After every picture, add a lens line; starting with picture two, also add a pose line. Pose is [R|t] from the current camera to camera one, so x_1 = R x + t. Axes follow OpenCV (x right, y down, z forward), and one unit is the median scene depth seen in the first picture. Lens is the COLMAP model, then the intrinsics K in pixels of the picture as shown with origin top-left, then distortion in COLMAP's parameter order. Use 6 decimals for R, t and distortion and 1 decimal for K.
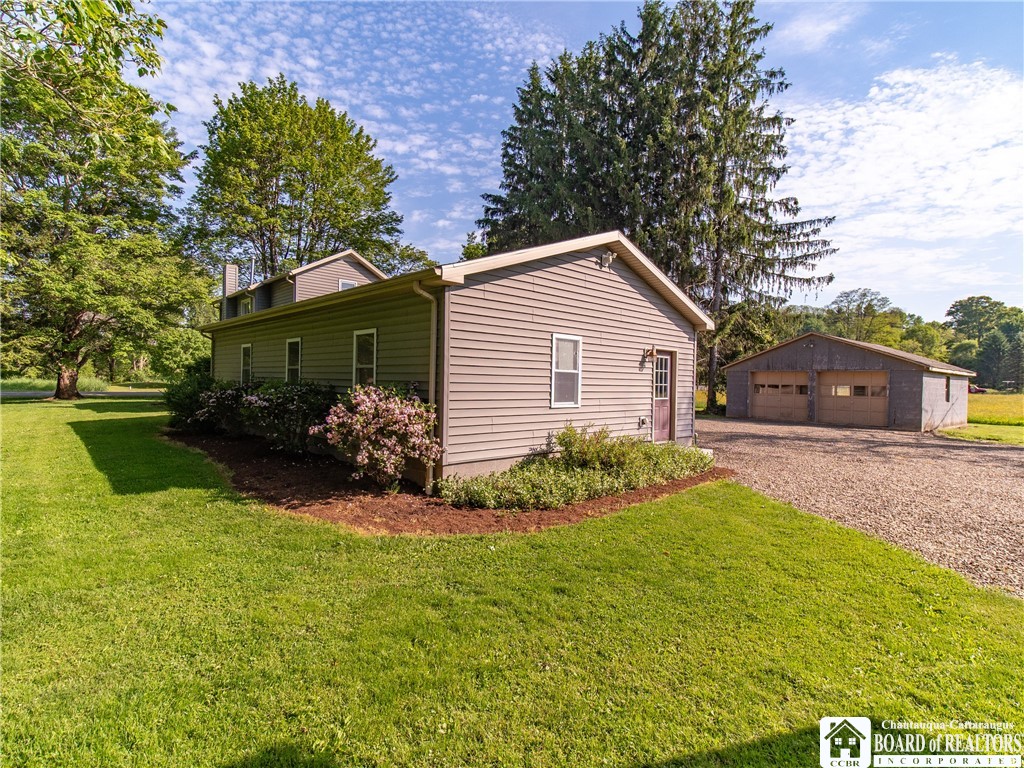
lens RADIAL K [[510.7, 0, 514.7], [0, 510.7, 382.9], [0, 0, 1]] dist [0.002004, 0.000274]
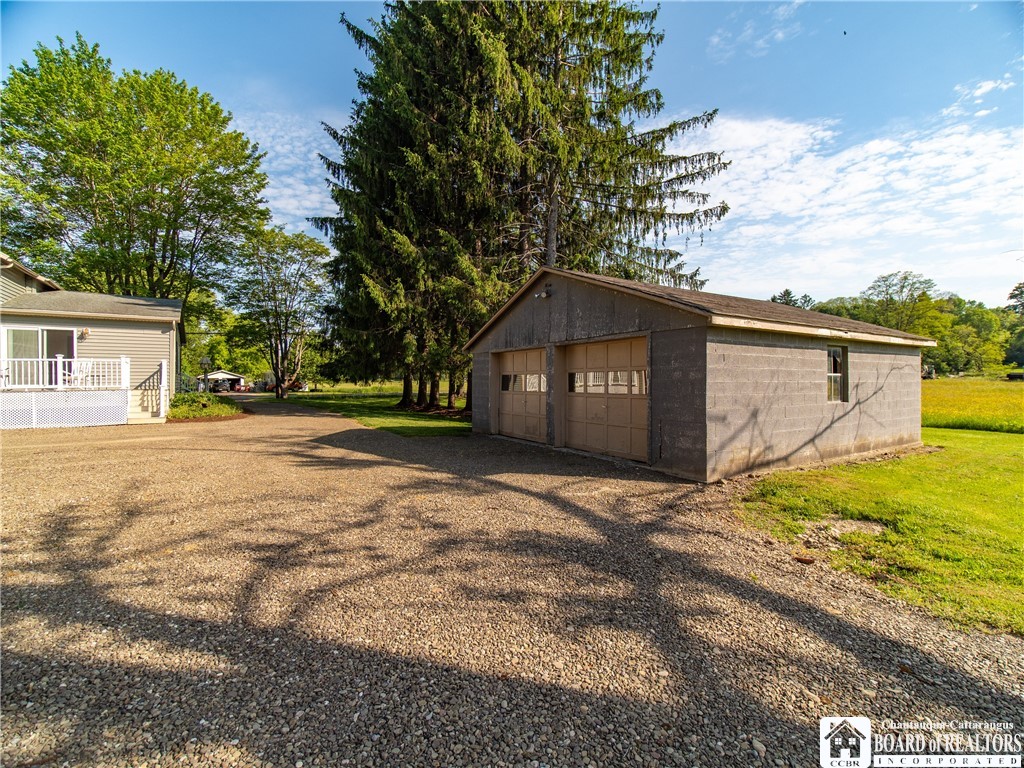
lens RADIAL K [[465.7, 0, 506.7], [0, 465.7, 380.0], [0, 0, 1]] dist [-0.007406, -0.001300]
pose [[0.990215, -0.025637, -0.137173, 0.441603], [0.024651, 0.999657, -0.008883, 0.010275], [0.137354, 0.005414, 0.990507, 0.397633]]
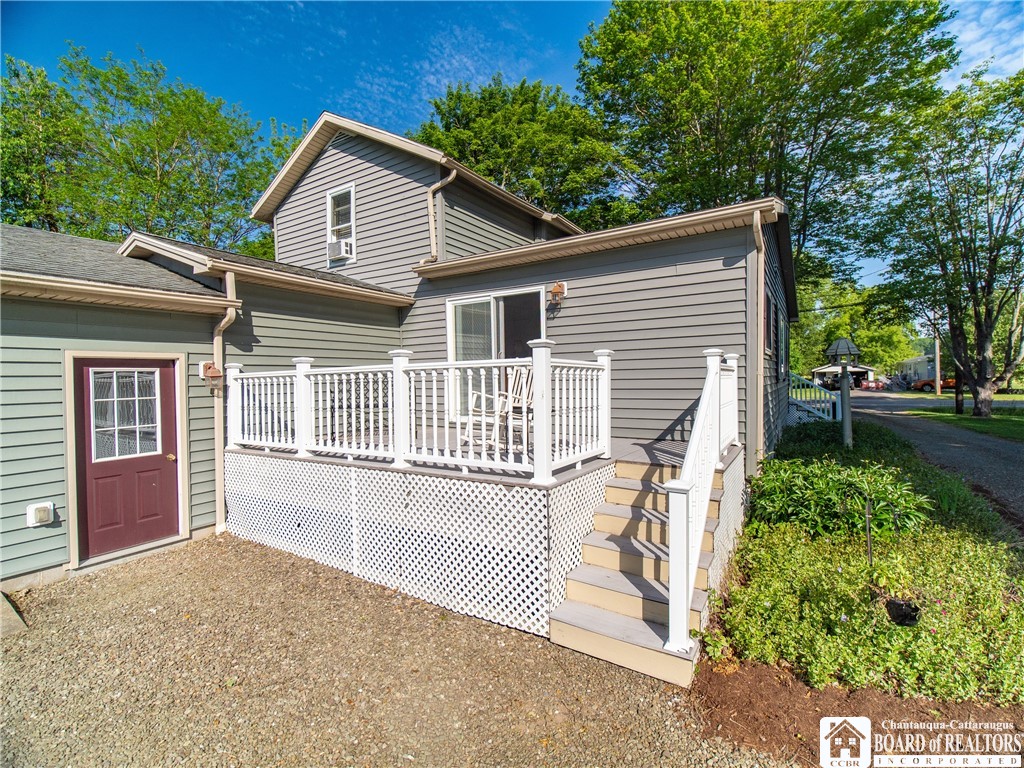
lens RADIAL K [[465.7, 0, 521.3], [0, 465.7, 390.3], [0, 0, 1]] dist [-0.007406, -0.001300]
pose [[0.285083, -0.000689, -0.958502, 0.084270], [0.021449, 0.999754, 0.005661, -0.017865], [0.958263, -0.022173, 0.285028, 0.788096]]
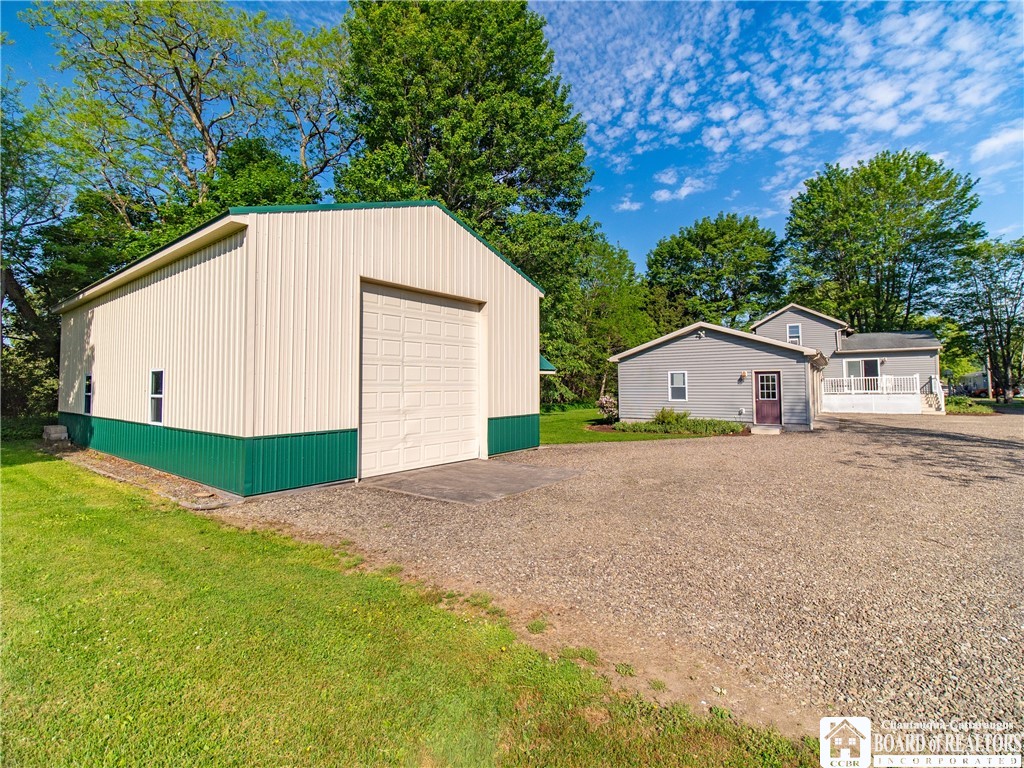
lens RADIAL K [[465.7, 0, 532.1], [0, 465.7, 368.5], [0, 0, 1]] dist [-0.007406, -0.001300]
pose [[0.227831, -0.057077, -0.972026, 0.633937], [0.004813, 0.998334, -0.057494, 0.005130], [0.973689, 0.008421, 0.227727, -0.047563]]
